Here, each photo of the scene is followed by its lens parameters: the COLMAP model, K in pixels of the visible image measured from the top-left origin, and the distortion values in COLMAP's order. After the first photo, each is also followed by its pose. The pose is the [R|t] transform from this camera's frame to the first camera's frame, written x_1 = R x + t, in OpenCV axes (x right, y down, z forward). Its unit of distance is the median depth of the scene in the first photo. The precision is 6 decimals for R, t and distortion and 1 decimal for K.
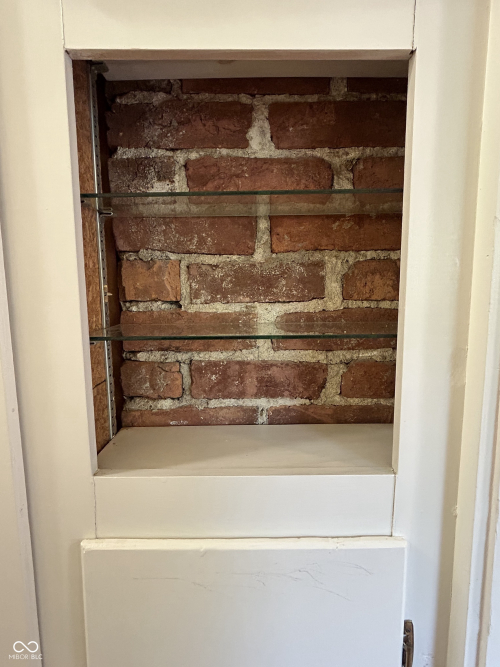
lens RADIAL K [[372.3, 0, 250.5], [0, 372.3, 333.0], [0, 0, 1]] dist [-0.003057, 0.000744]
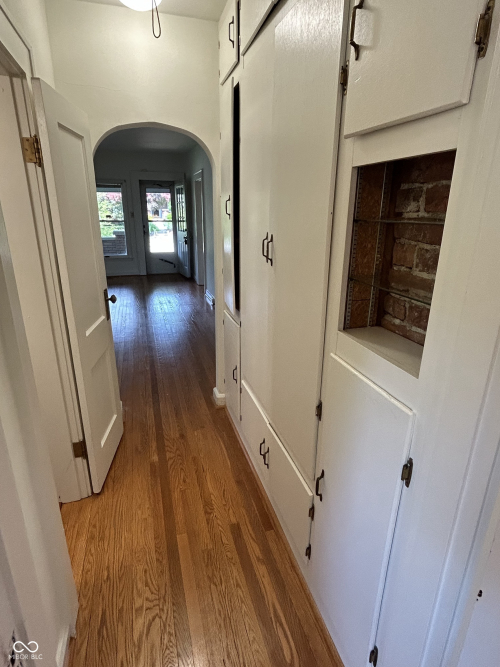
lens RADIAL K [[372.3, 0, 249.5], [0, 372.3, 336.1], [0, 0, 1]] dist [-0.003057, 0.000744]
pose [[0.274256, 0.317622, -0.907689, 1.367636], [-0.133839, 0.947301, 0.291045, -0.196037], [0.952298, 0.041664, 0.302313, -0.292283]]
